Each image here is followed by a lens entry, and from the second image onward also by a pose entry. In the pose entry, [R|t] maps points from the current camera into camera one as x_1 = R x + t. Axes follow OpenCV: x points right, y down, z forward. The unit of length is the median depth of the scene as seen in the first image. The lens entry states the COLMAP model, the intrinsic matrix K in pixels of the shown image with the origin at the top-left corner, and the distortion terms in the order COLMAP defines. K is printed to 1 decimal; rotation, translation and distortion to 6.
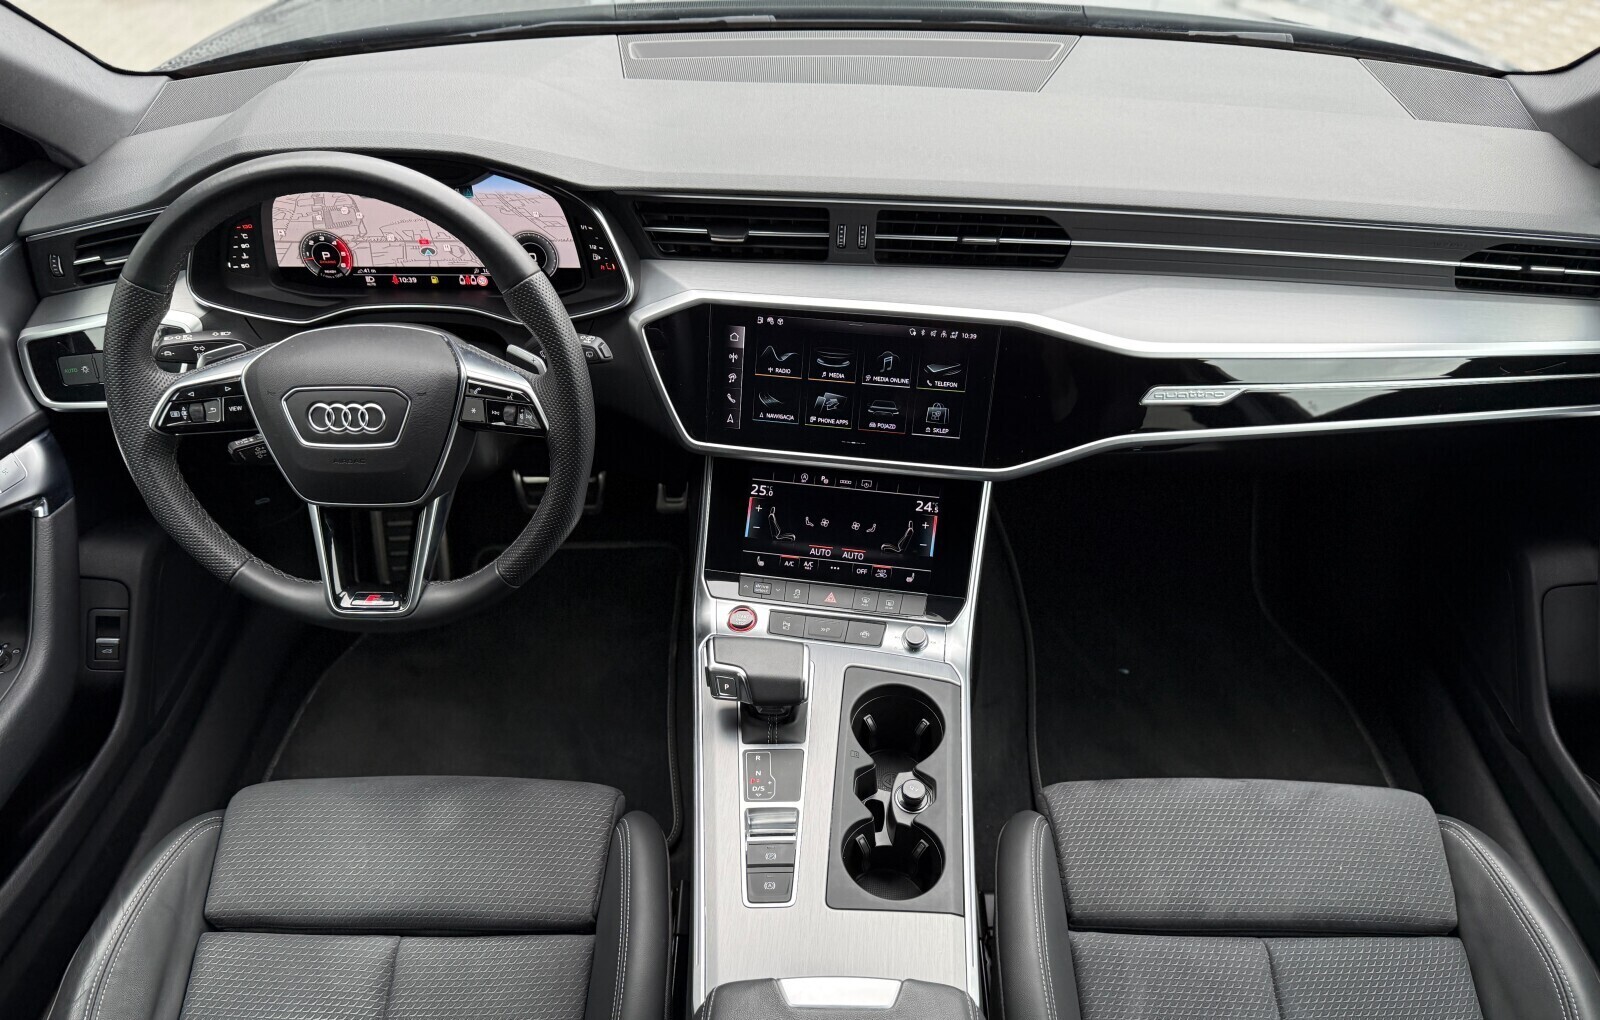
lens RADIAL K [[1110.6, 0, 798.8], [0, 1110.6, 607.1], [0, 0, 1]] dist [0.173690, -0.369731]
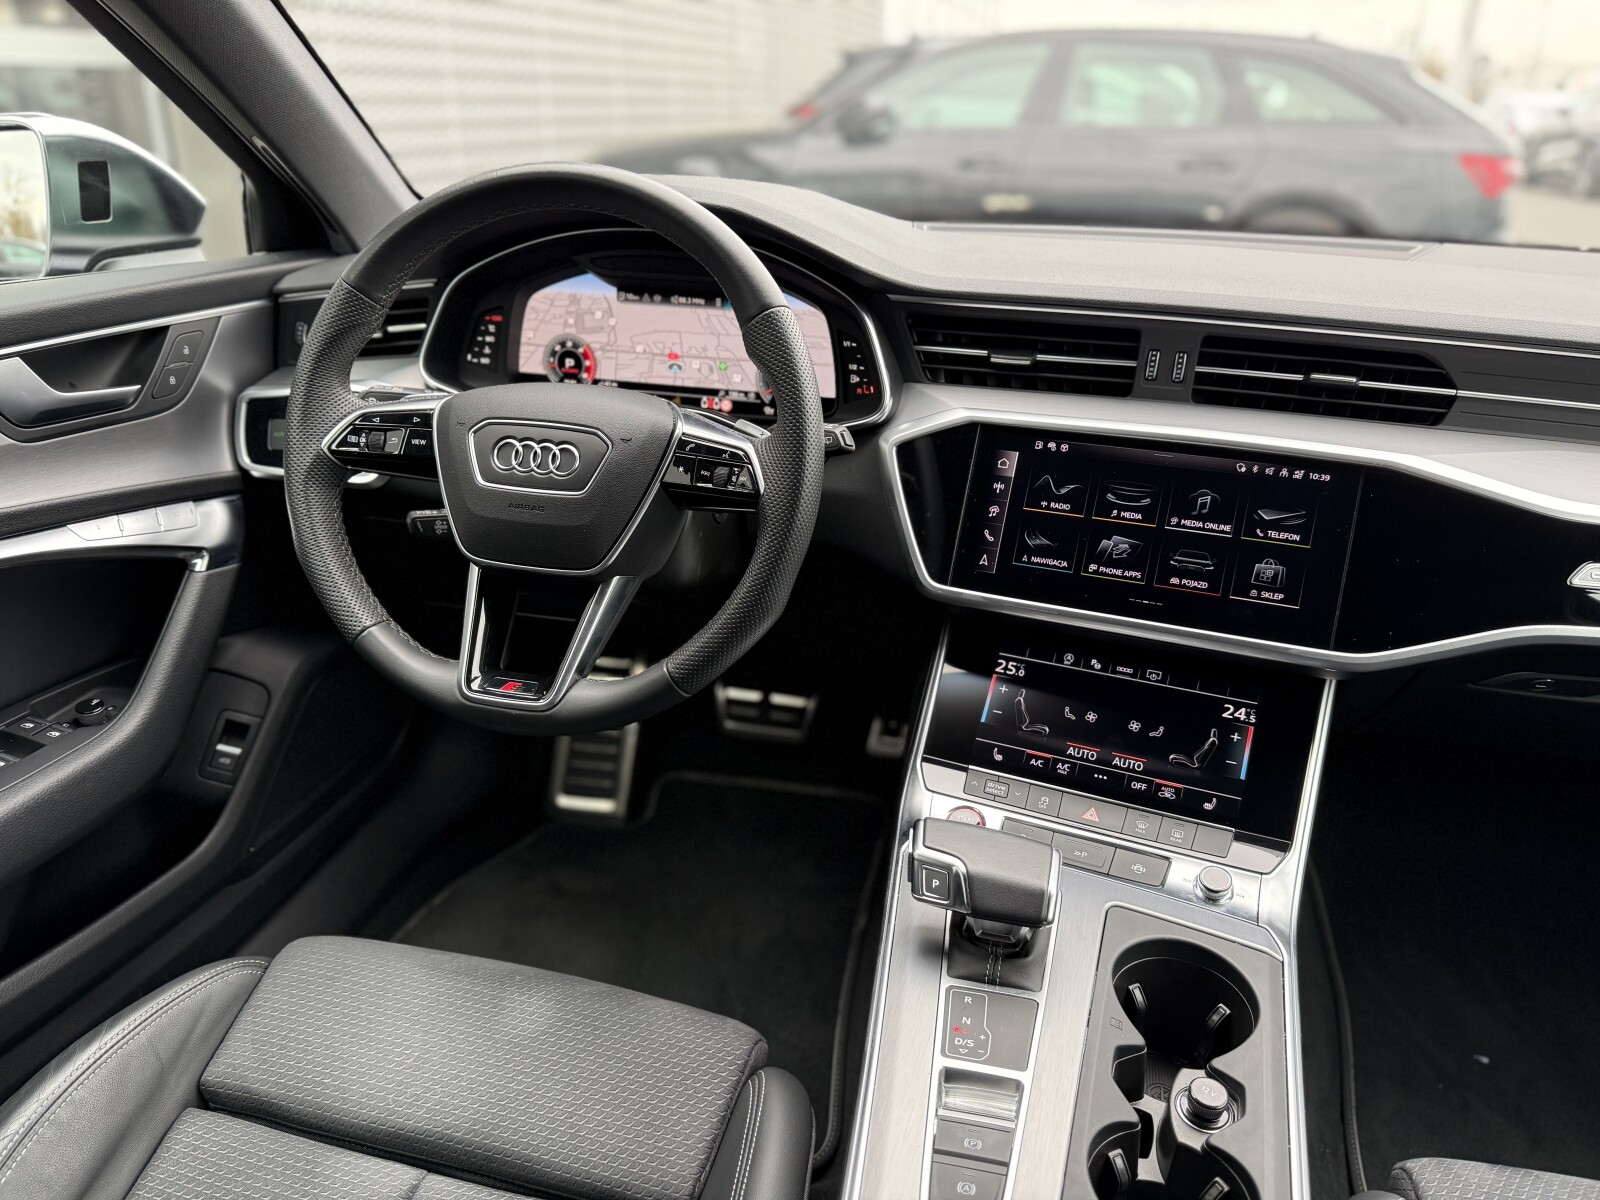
lens RADIAL K [[1119.8, 0, 798.2], [0, 1119.8, 607.9], [0, 0, 1]] dist [0.171616, -0.353886]
pose [[0.970773, 0.114697, -0.210819, -0.017382], [-0.178829, 0.931527, -0.316667, 0.143446], [0.160063, 0.345113, 0.924812, 0.250603]]
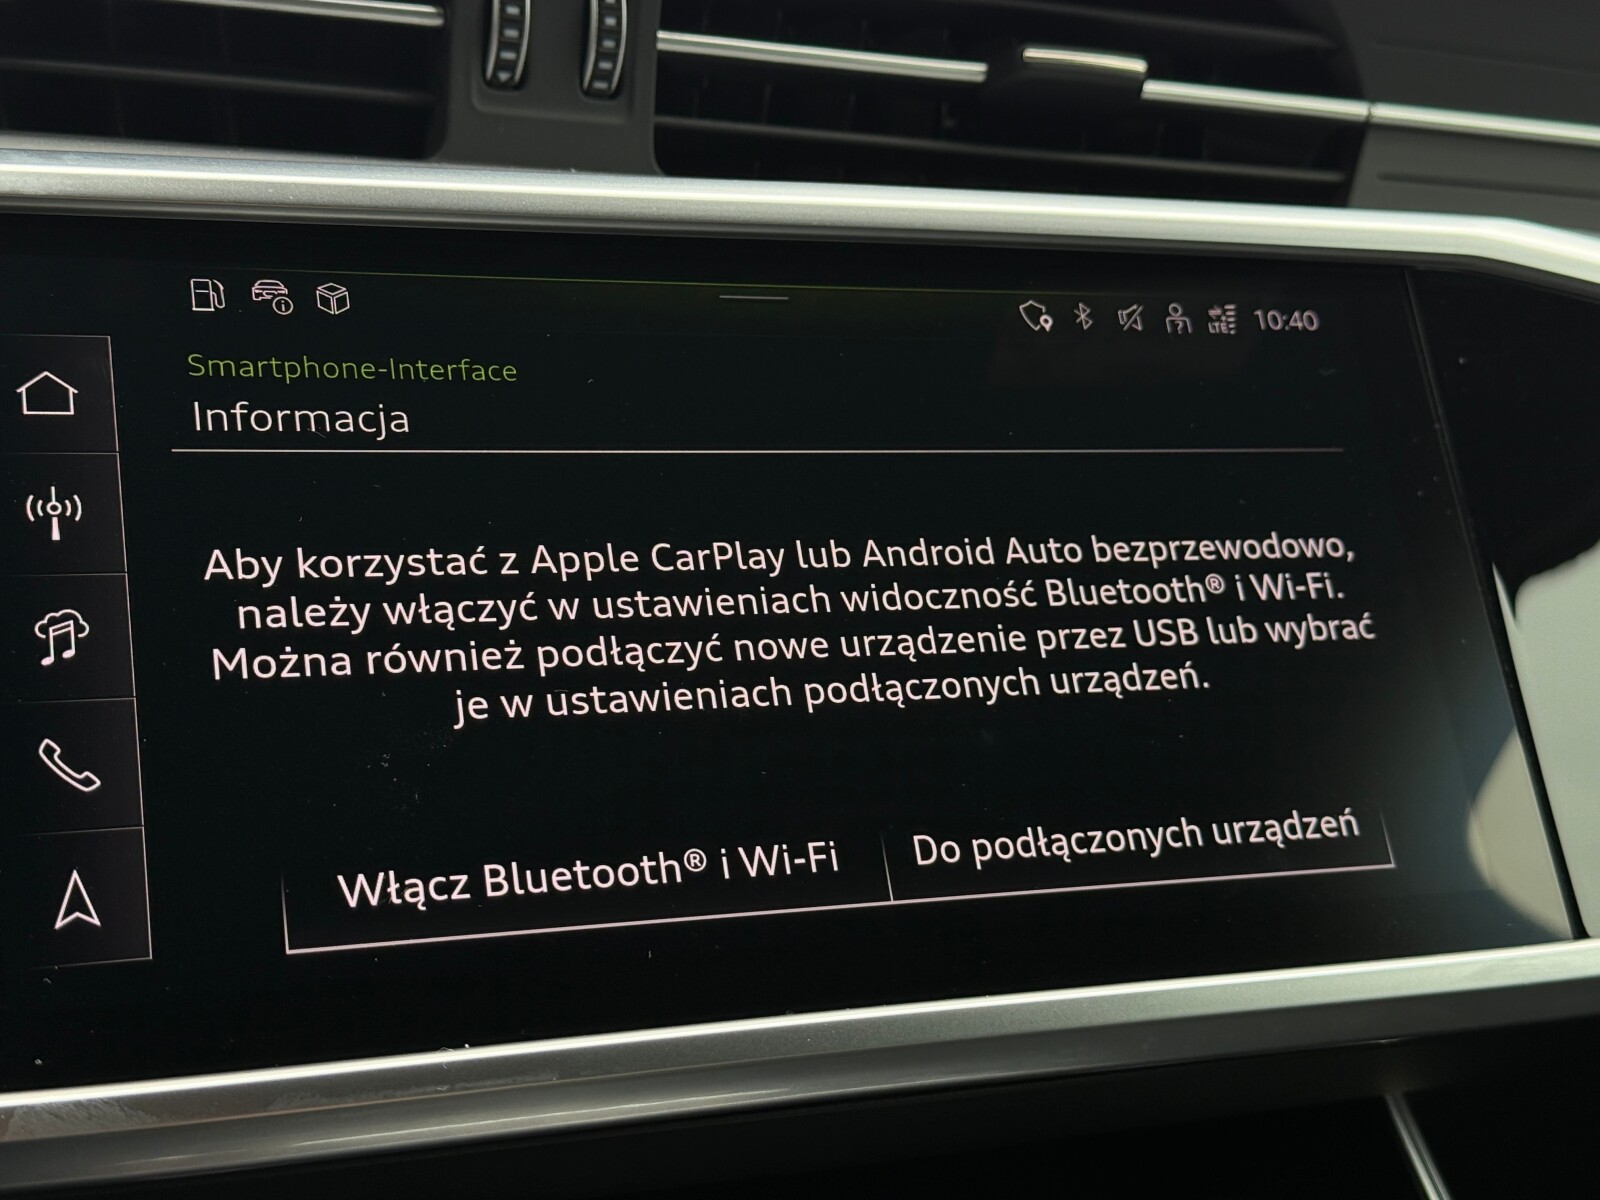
lens RADIAL K [[2309.2, 0, 794.1], [0, 2309.2, 610.0], [0, 0, 1]] dist [0.135985, -0.151913]
pose [[0.852482, -0.039337, 0.521275, -0.138525], [0.336798, 0.803957, -0.490122, -0.023390], [-0.399803, 0.593385, 0.698607, 0.745766]]
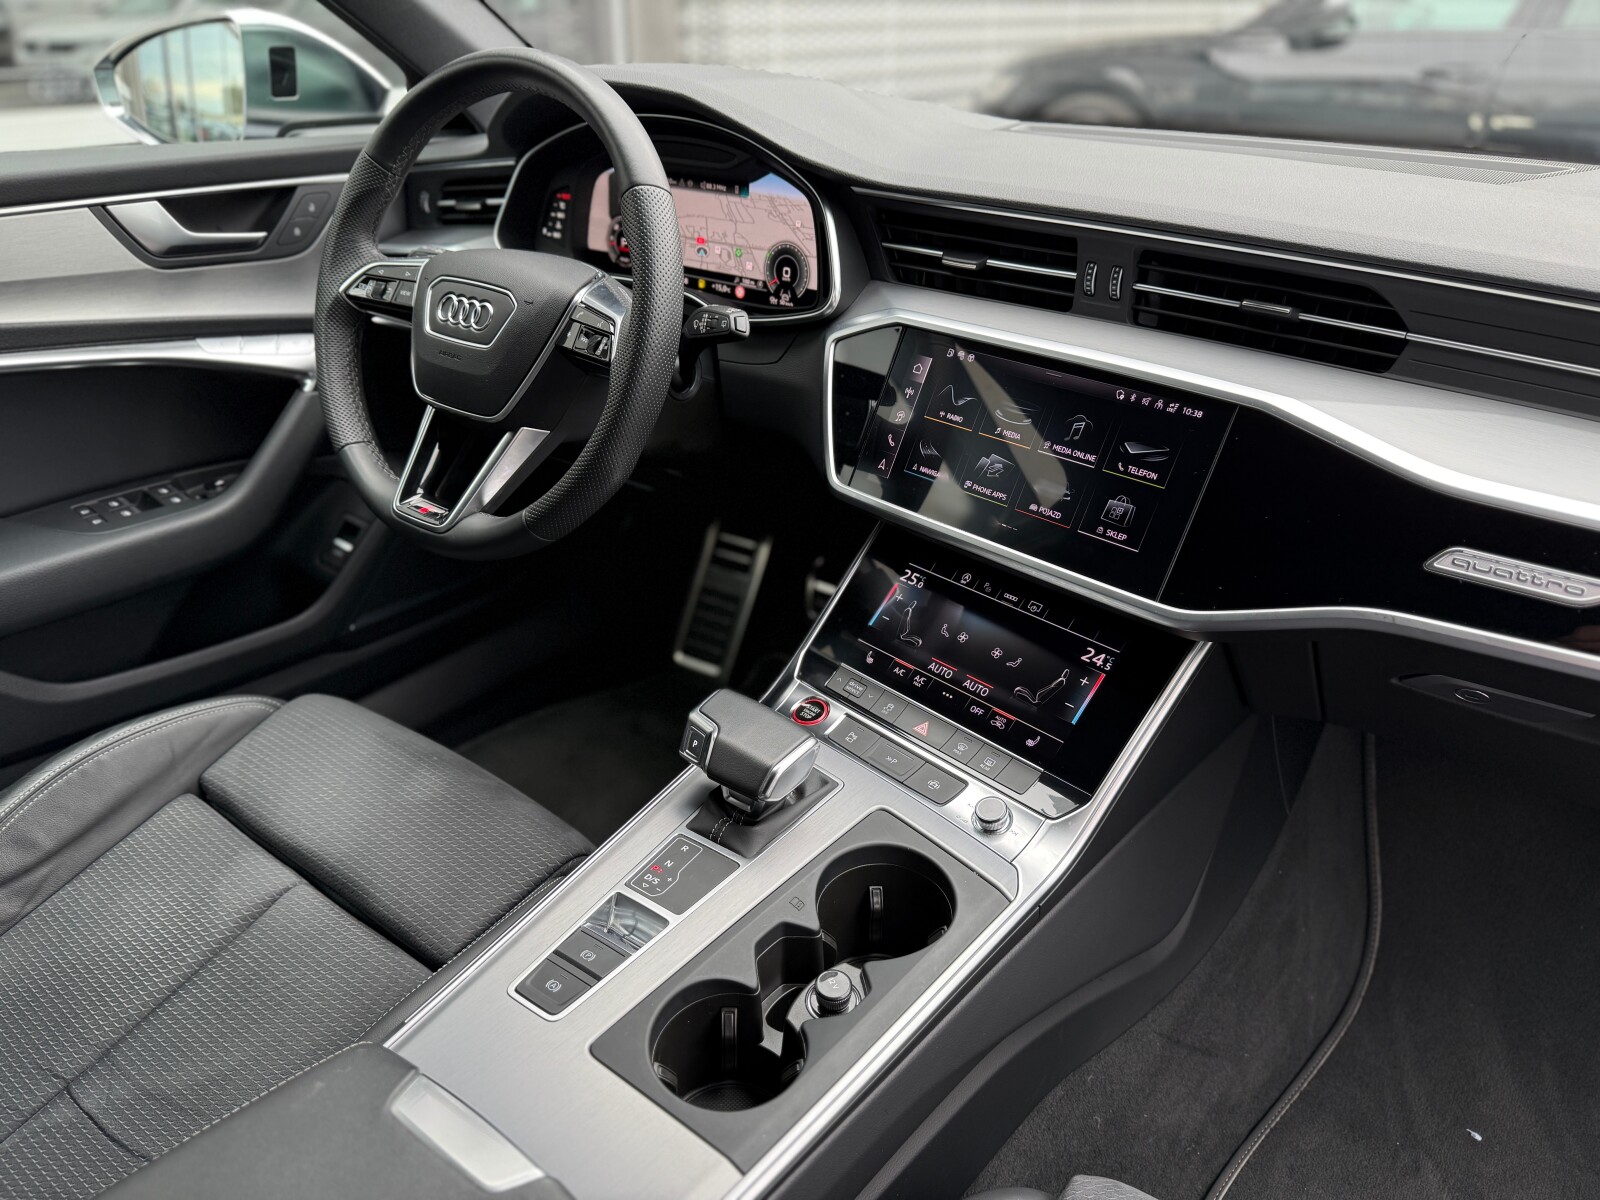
lens RADIAL K [[1108.0, 0, 796.8], [0, 1108.0, 614.8], [0, 0, 1]] dist [0.163987, -0.346579]
pose [[0.802458, 0.295435, -0.518440, 0.338806], [-0.419590, 0.897128, -0.138223, 0.064651], [0.424271, 0.328451, 0.843869, 0.342187]]
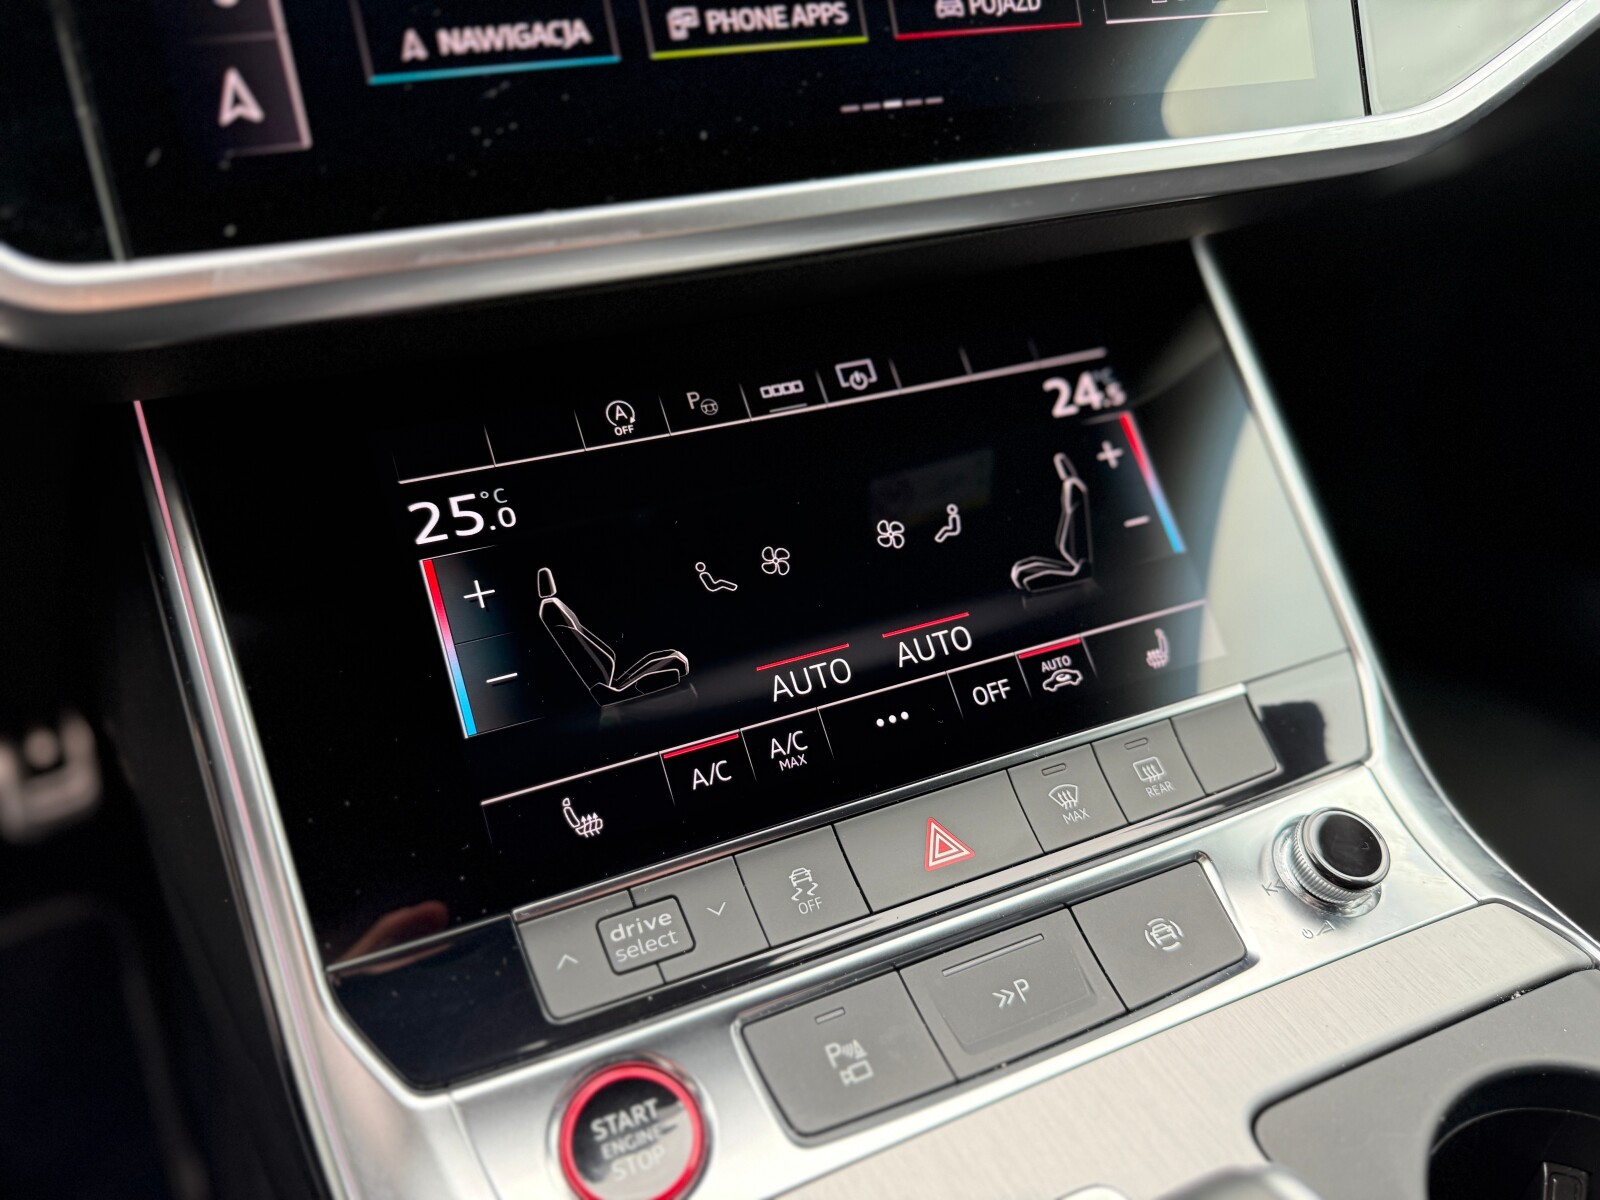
lens RADIAL K [[1178.9, 0, 799.4], [0, 1178.9, 594.7], [0, 0, 1]] dist [0.178879, -0.381546]
pose [[0.836747, -0.301693, 0.456986, -0.098007], [0.372898, 0.925069, -0.072070, -0.052200], [-0.401000, 0.230714, 0.886549, 0.829206]]
